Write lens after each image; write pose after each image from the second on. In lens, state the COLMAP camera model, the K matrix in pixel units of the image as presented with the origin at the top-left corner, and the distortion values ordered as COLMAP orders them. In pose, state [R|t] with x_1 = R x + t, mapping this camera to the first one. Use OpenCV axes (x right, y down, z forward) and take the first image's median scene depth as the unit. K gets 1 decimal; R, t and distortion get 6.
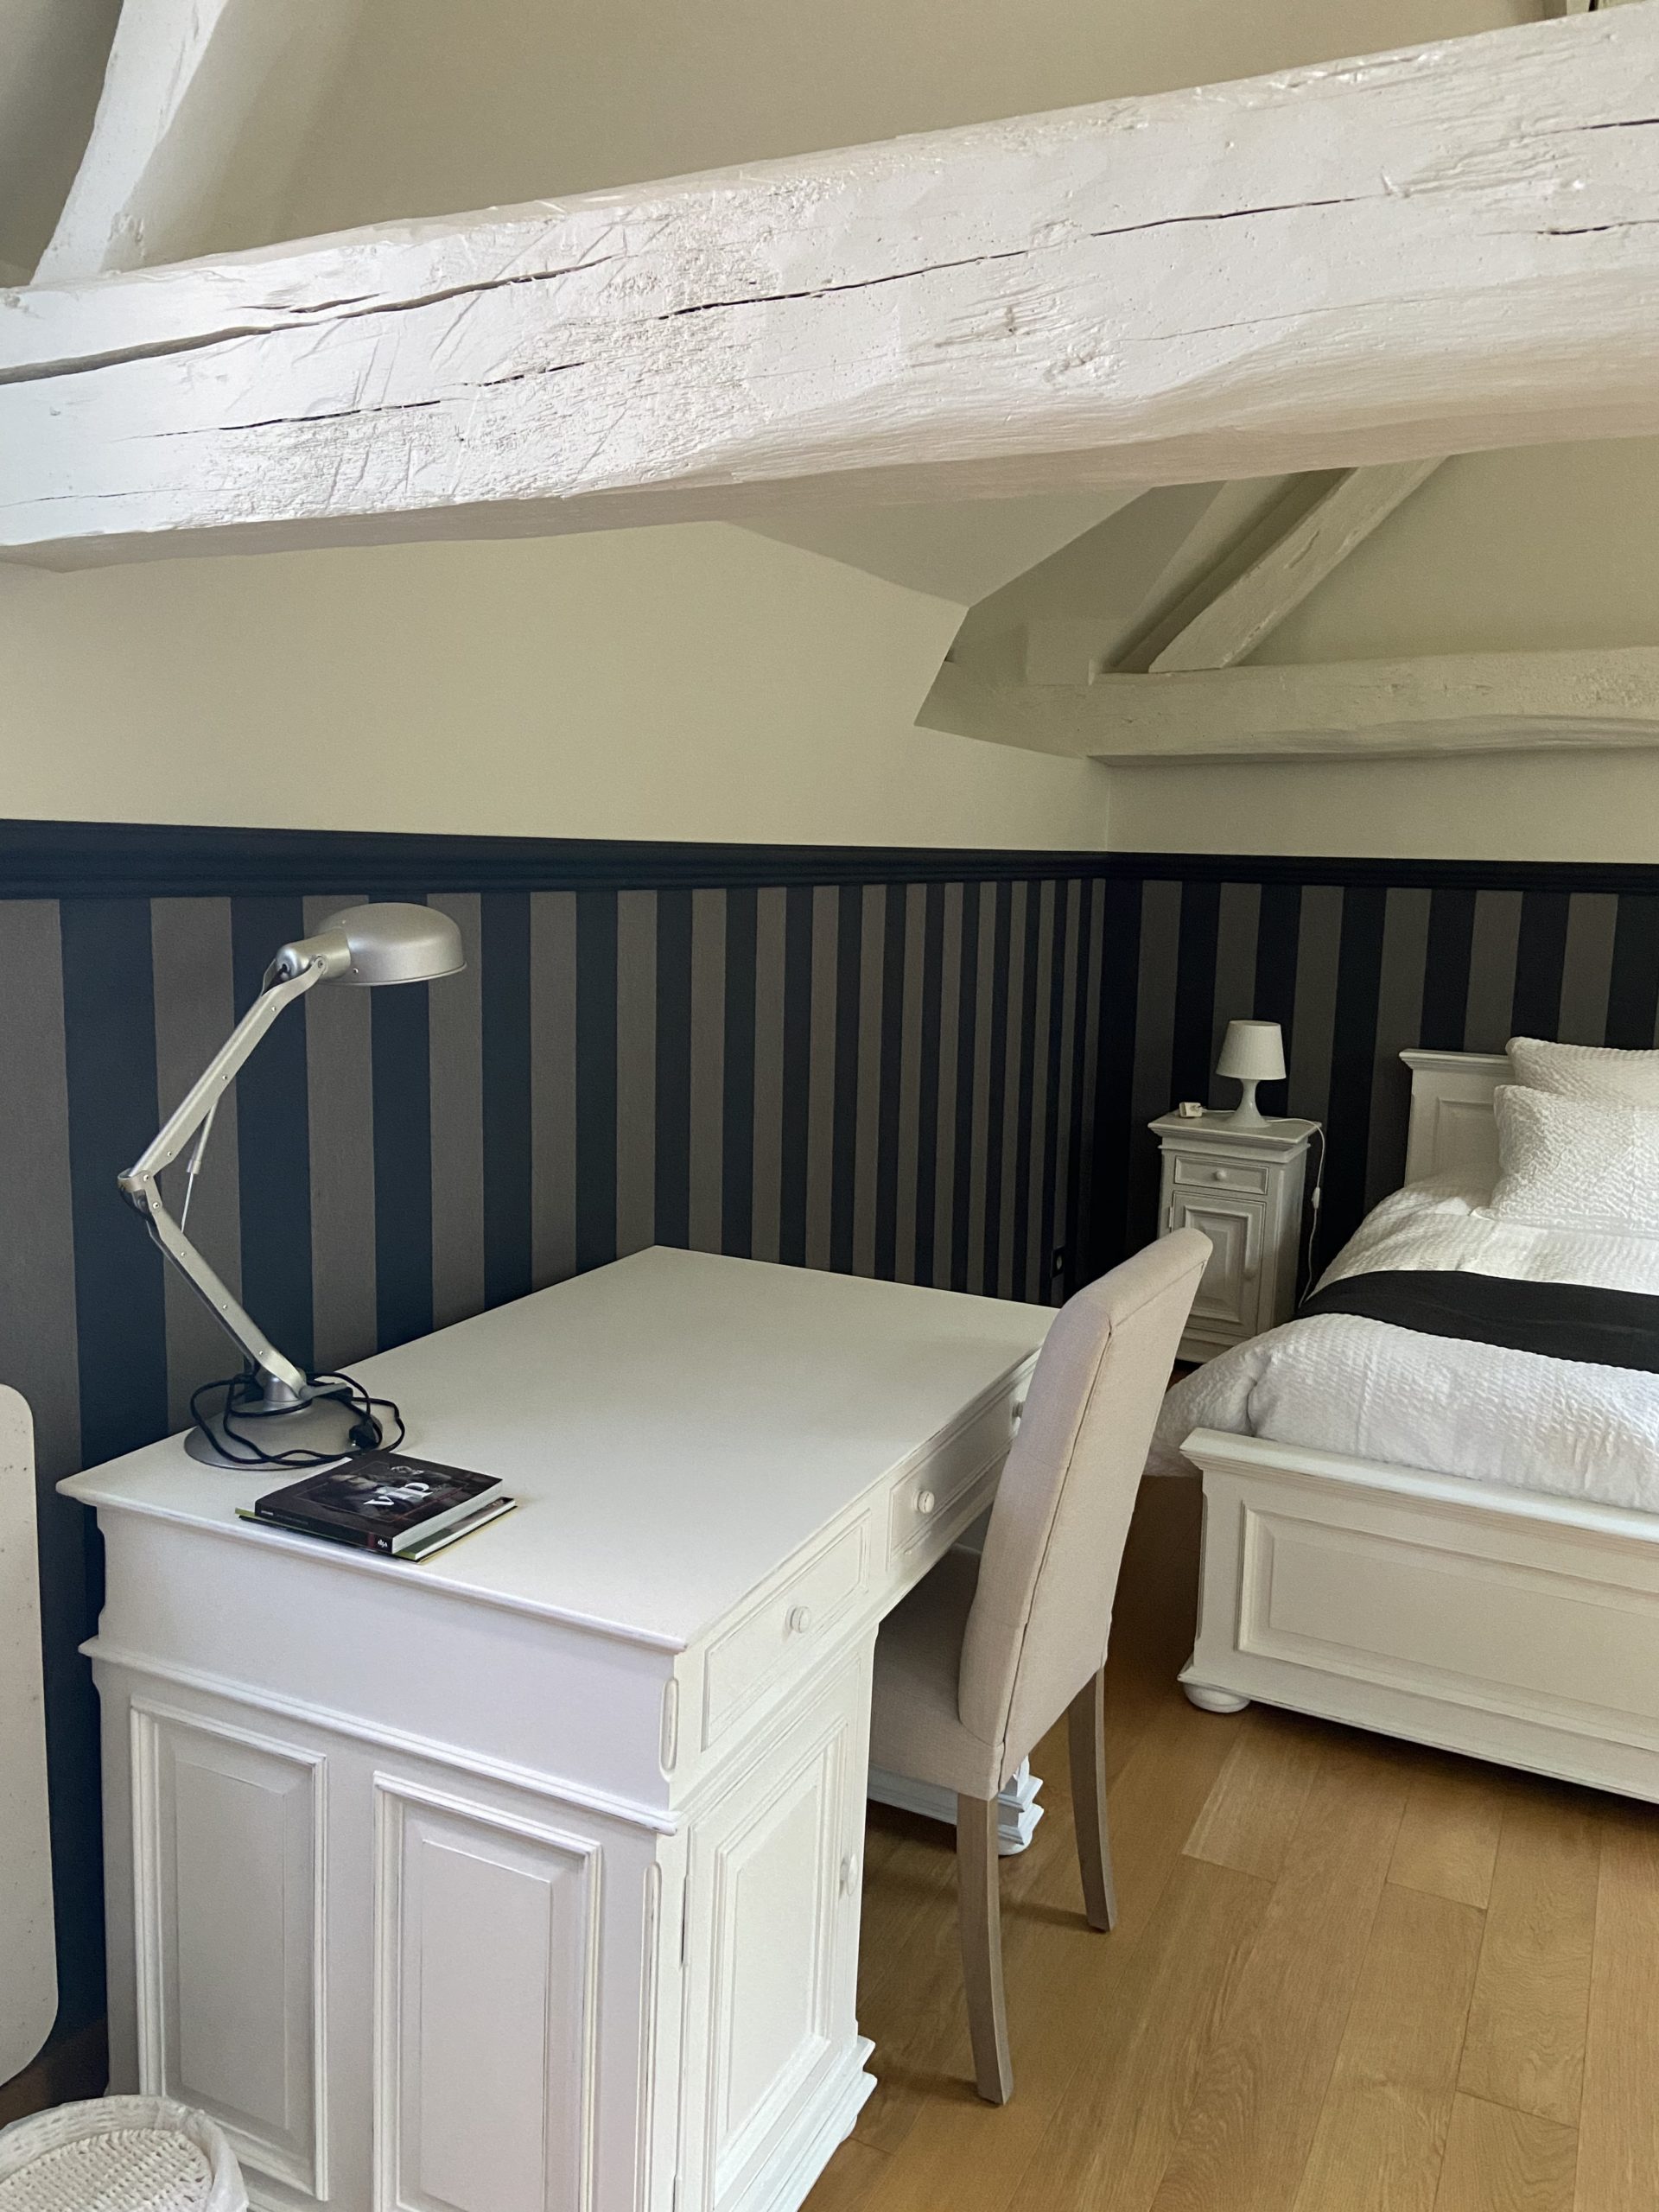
lens RADIAL K [[1653.5, 0, 836.4], [0, 1653.5, 1108.4], [0, 0, 1]] dist [0.092982, -0.123881]
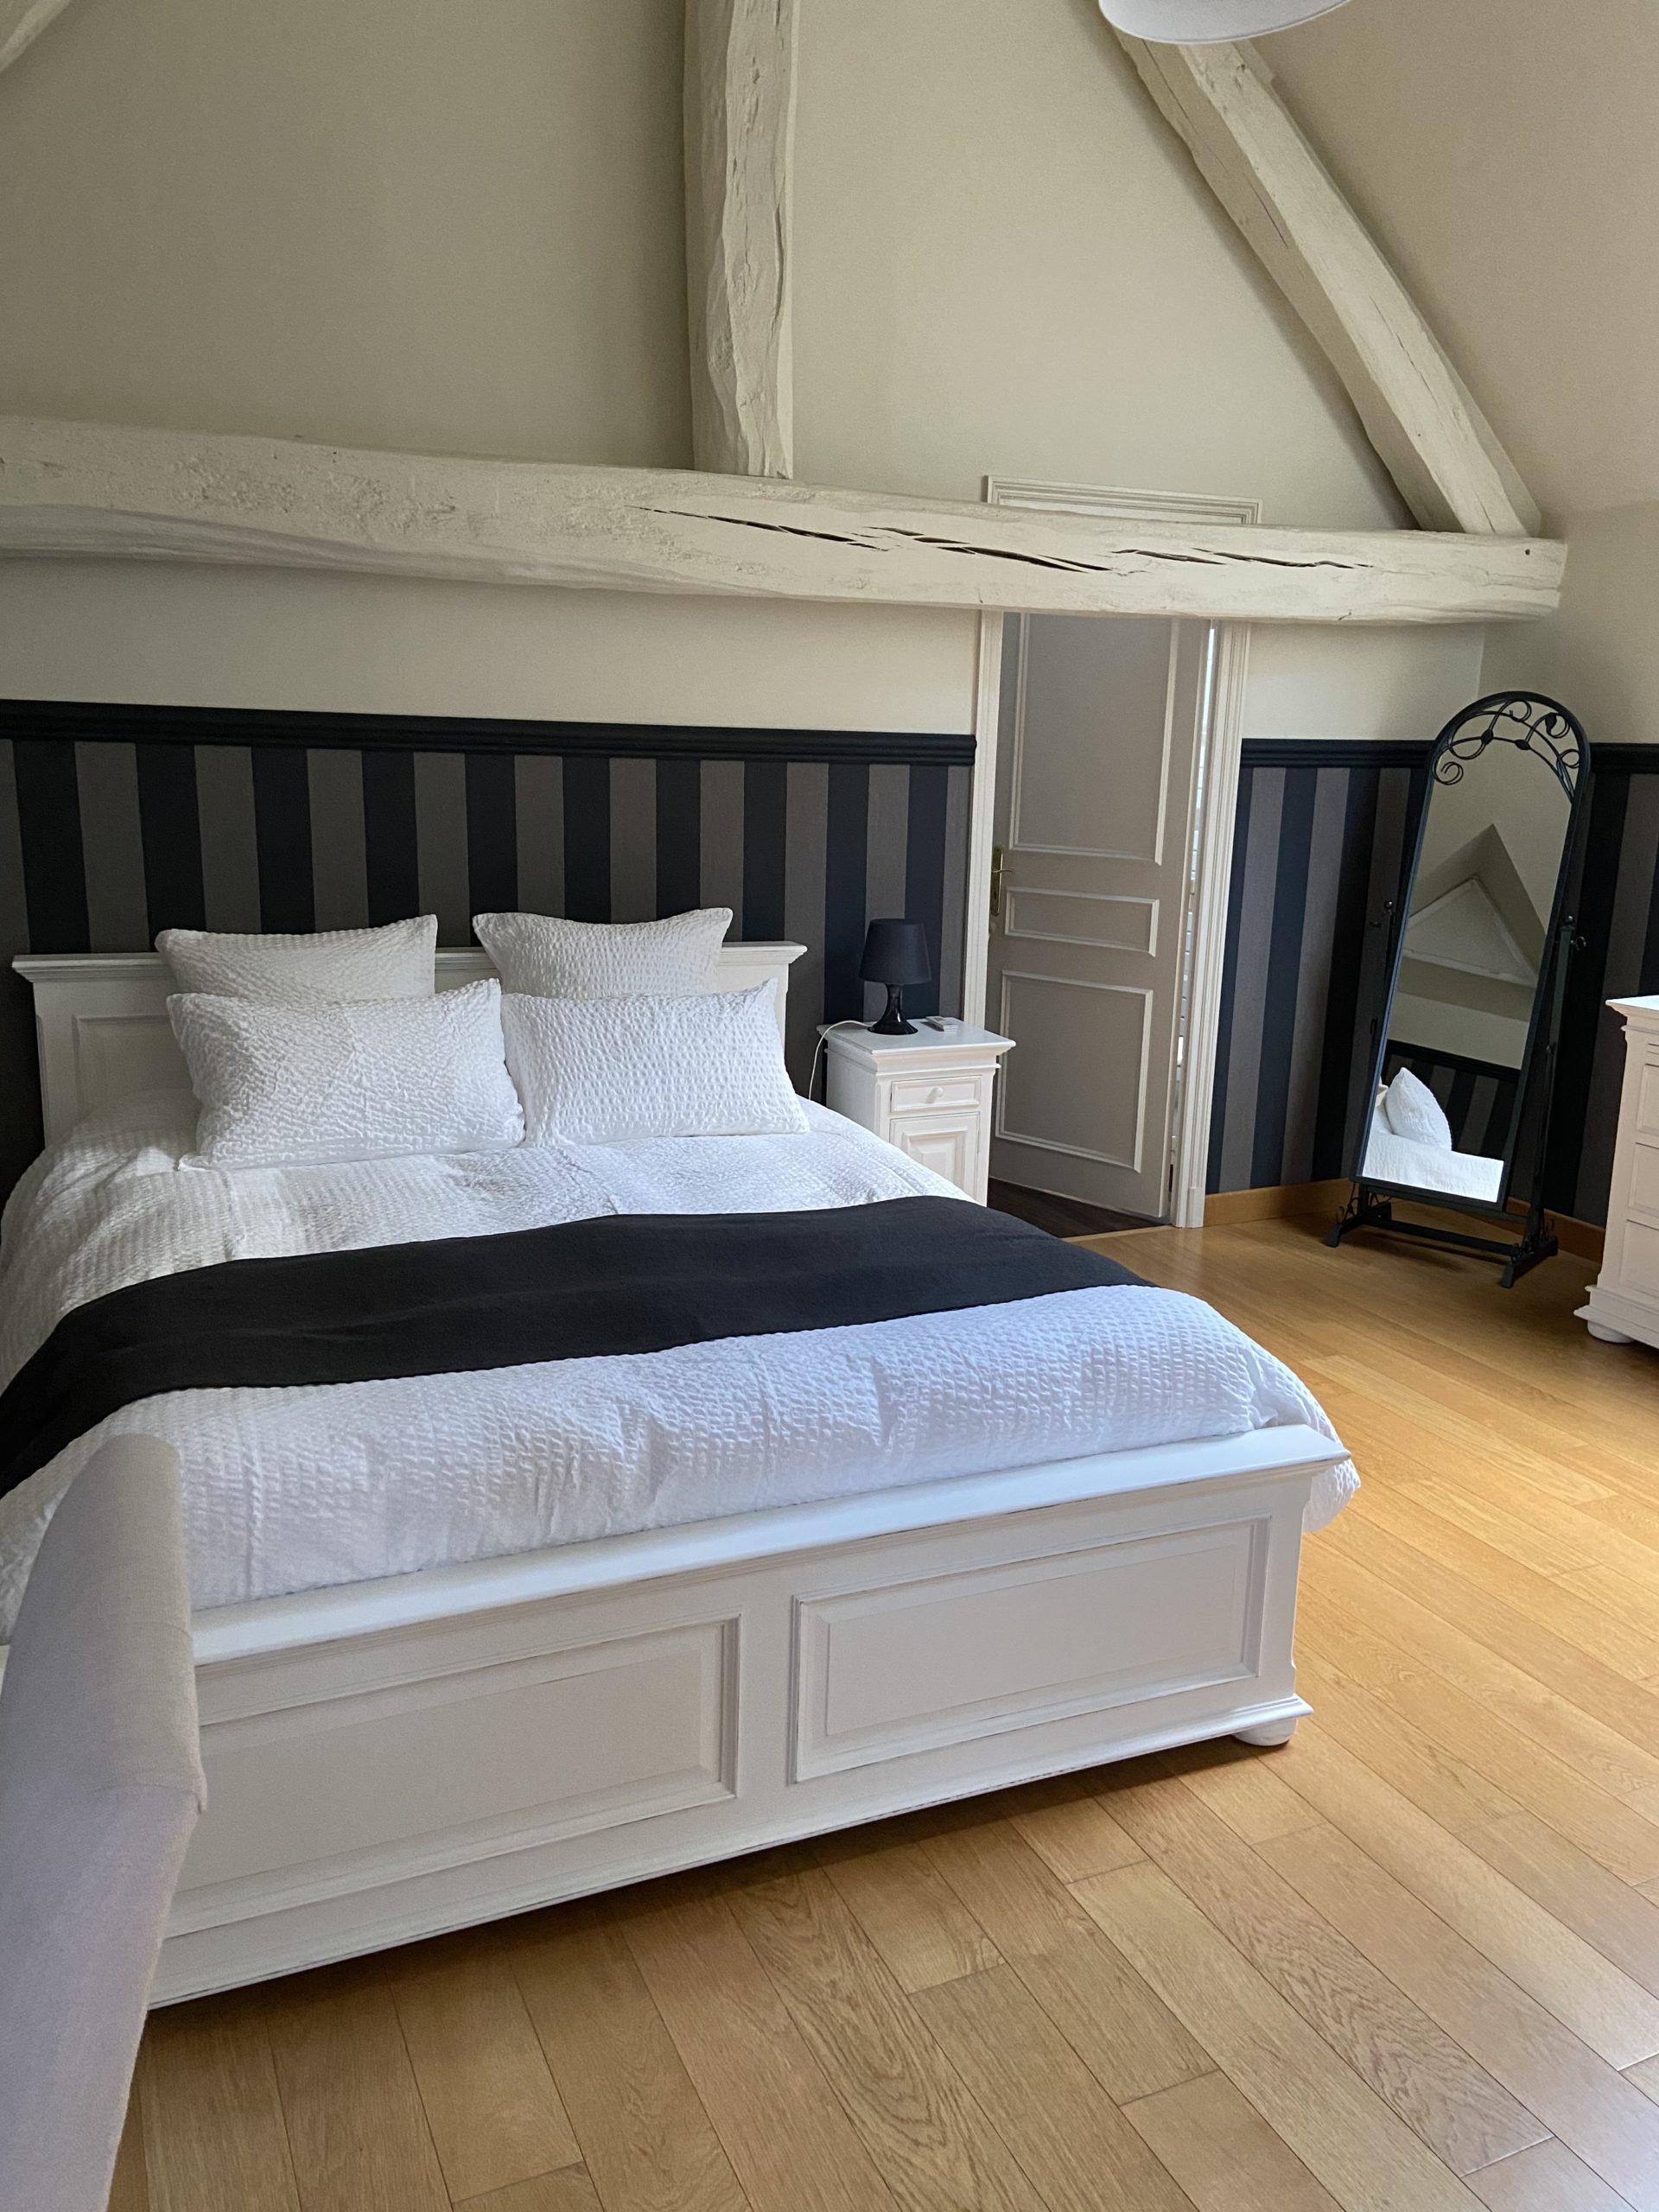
lens RADIAL K [[1653.5, 0, 836.4], [0, 1653.5, 1108.4], [0, 0, 1]] dist [0.092982, -0.123881]
pose [[0.632092, -0.176701, 0.754478, -0.013214], [0.109300, 0.984250, 0.138944, -0.055335], [-0.767146, -0.005361, 0.641450, 0.387598]]
